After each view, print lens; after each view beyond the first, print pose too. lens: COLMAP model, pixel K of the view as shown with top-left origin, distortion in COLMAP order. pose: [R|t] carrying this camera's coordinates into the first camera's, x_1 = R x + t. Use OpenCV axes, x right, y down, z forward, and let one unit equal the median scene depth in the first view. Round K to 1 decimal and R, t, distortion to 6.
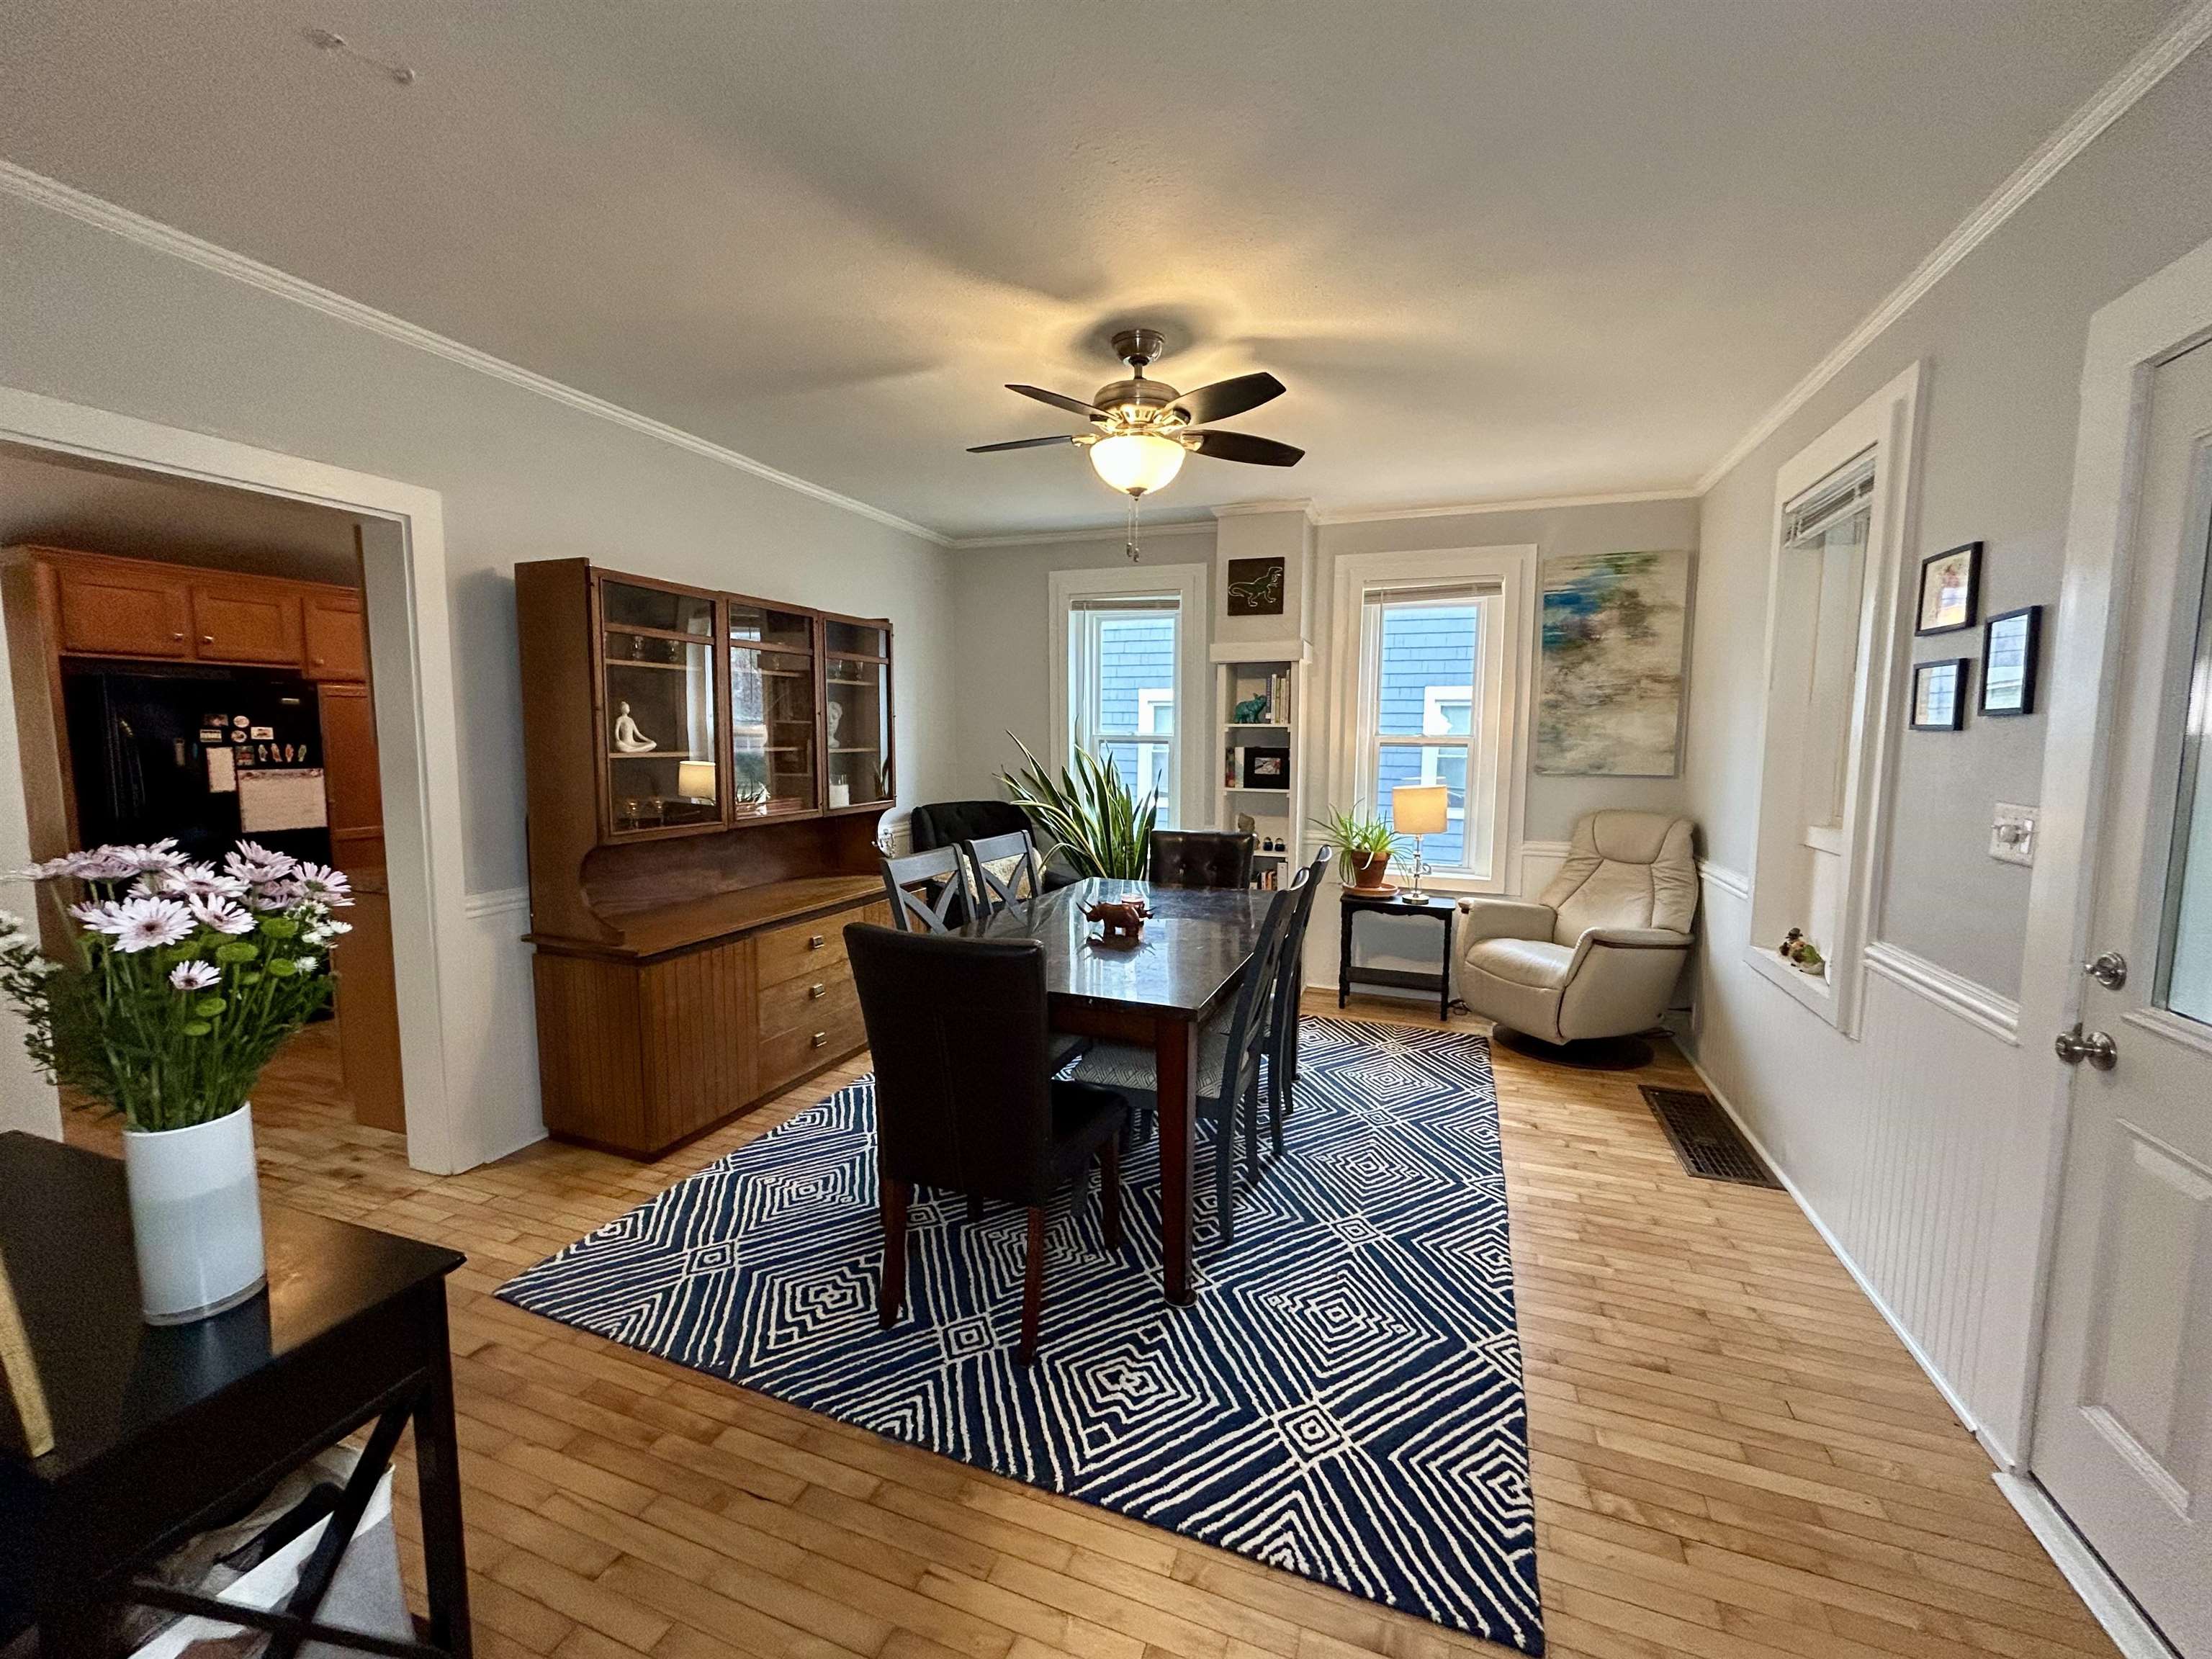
lens RADIAL K [[889.5, 0, 1109.8], [0, 889.5, 825.2], [0, 0, 1]] dist [0.002843, 0.000869]
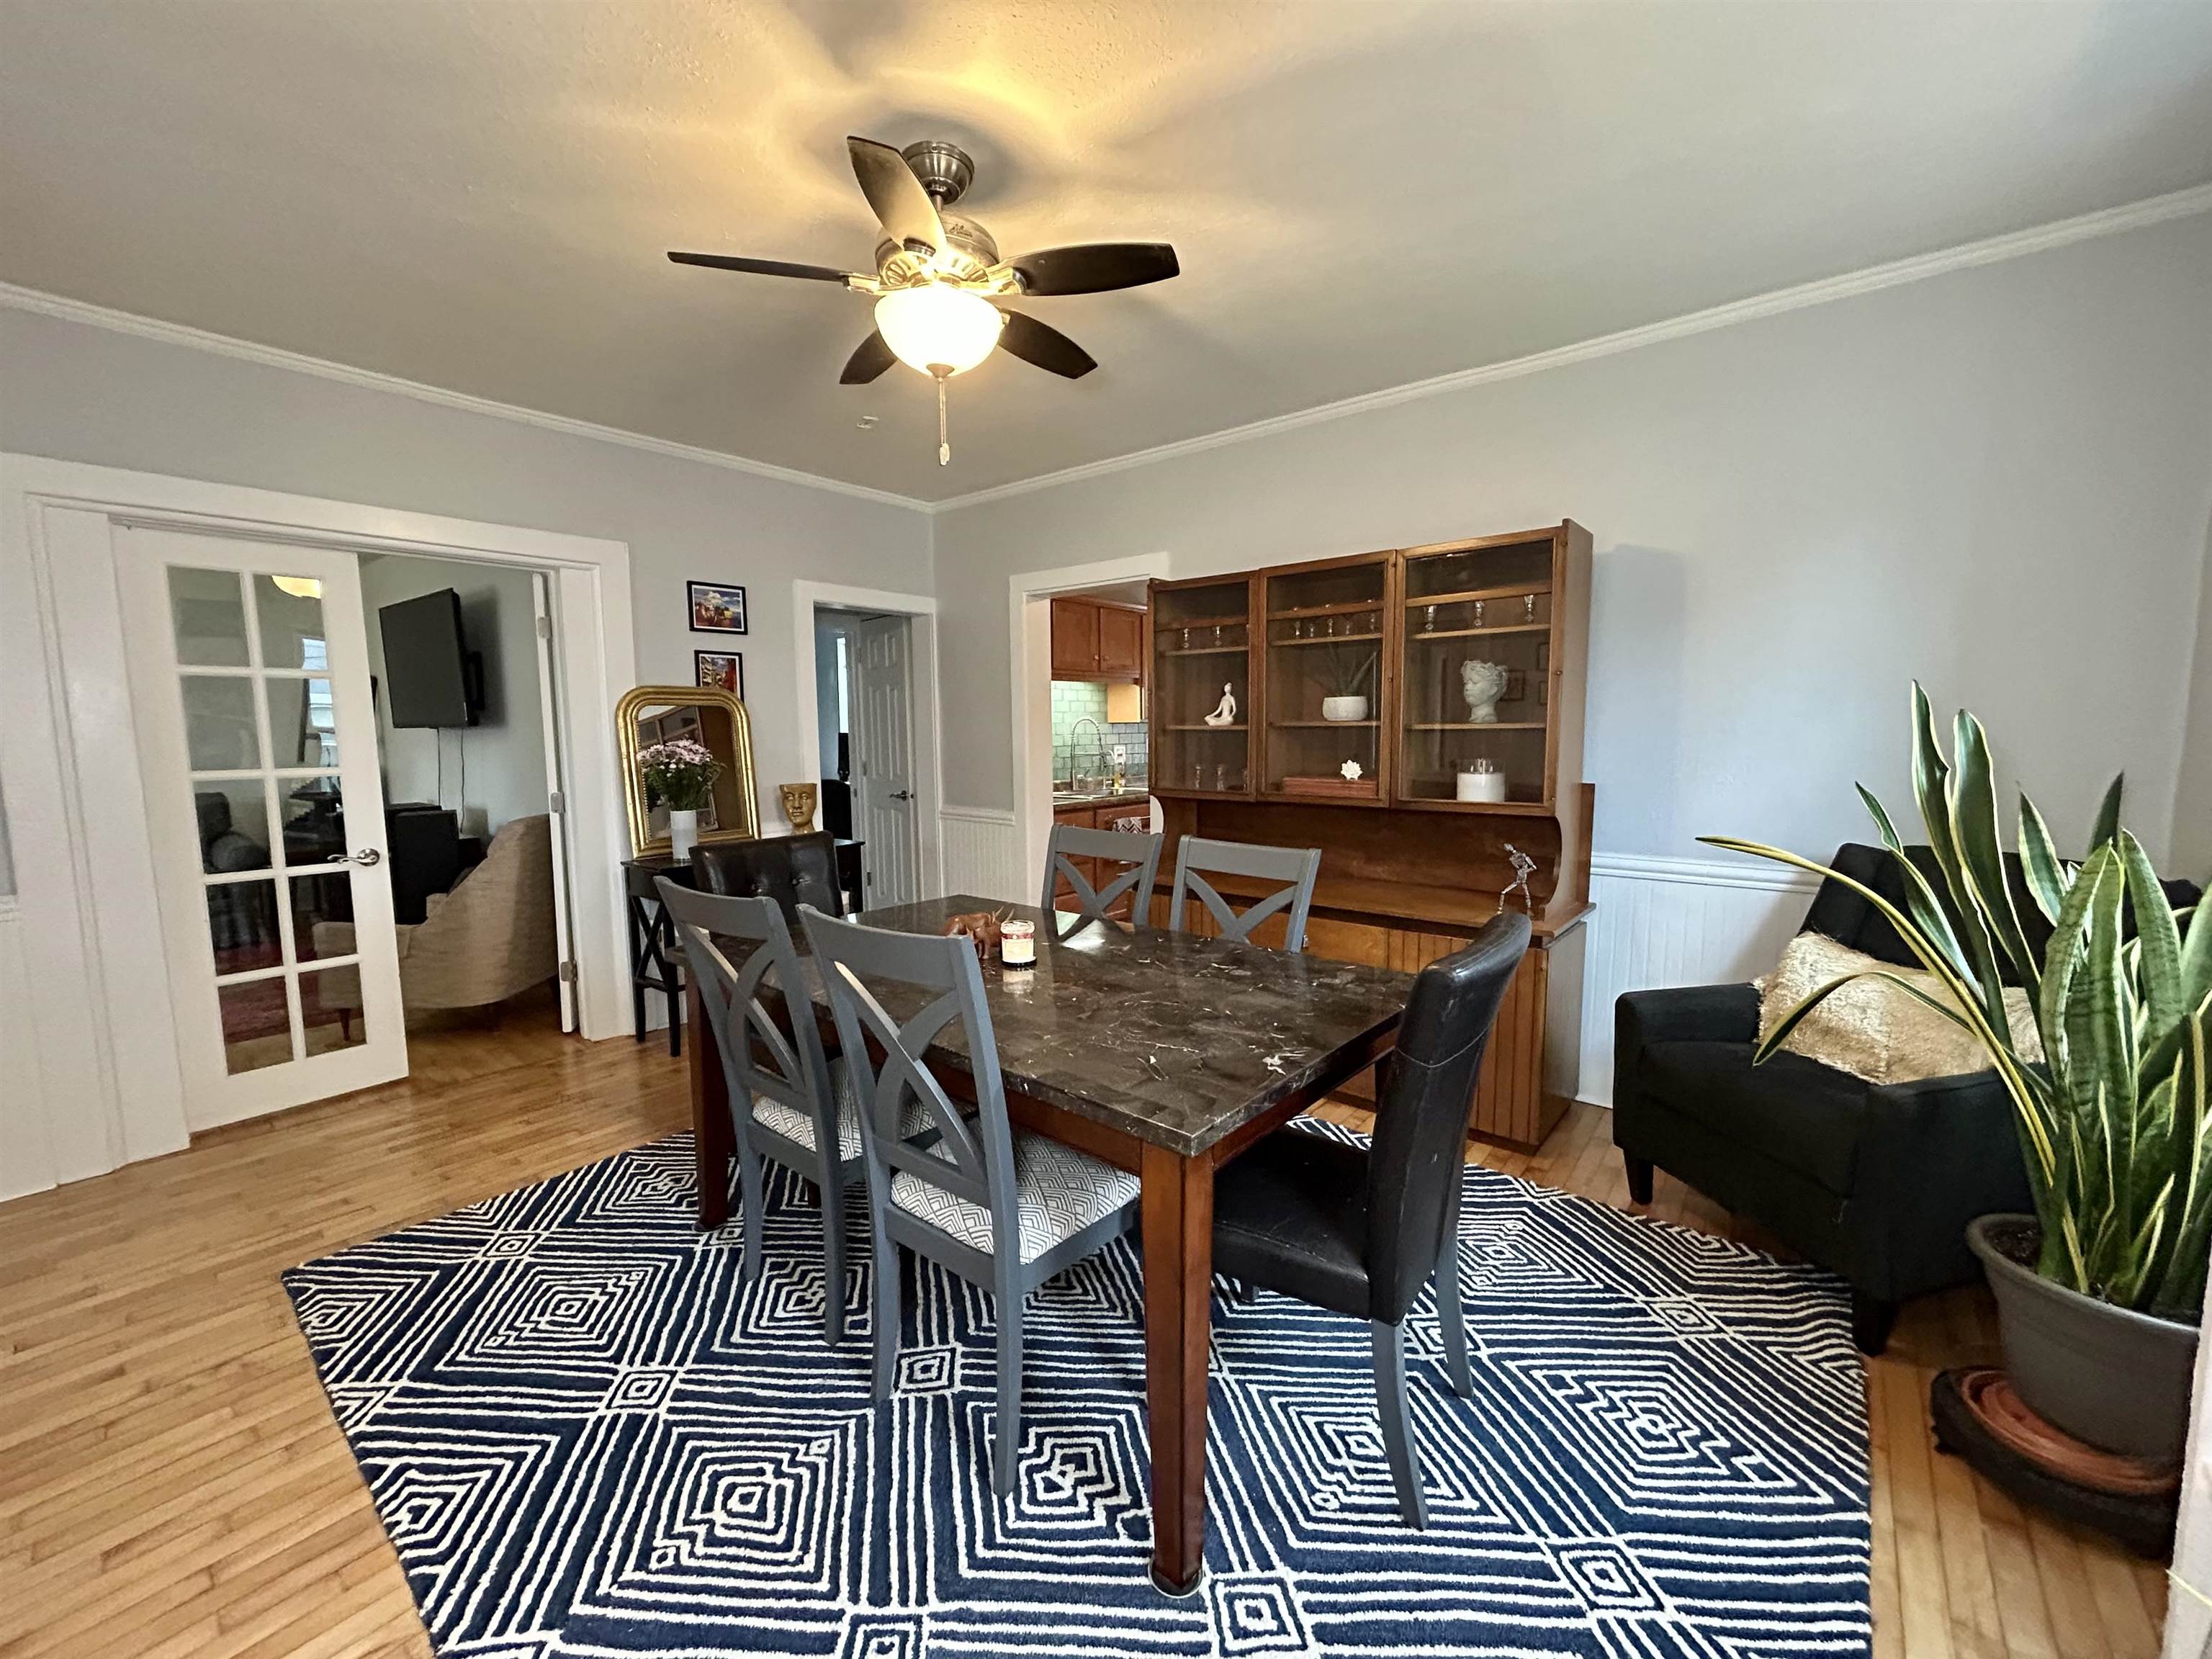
lens RADIAL K [[889.5, 0, 1109.8], [0, 889.5, 825.2], [0, 0, 1]] dist [0.002843, 0.000869]
pose [[-0.318713, 0.099813, -0.942581, 0.845939], [-0.096904, 0.985798, 0.137155, -0.128614], [0.942885, 0.135053, -0.304514, 1.633382]]
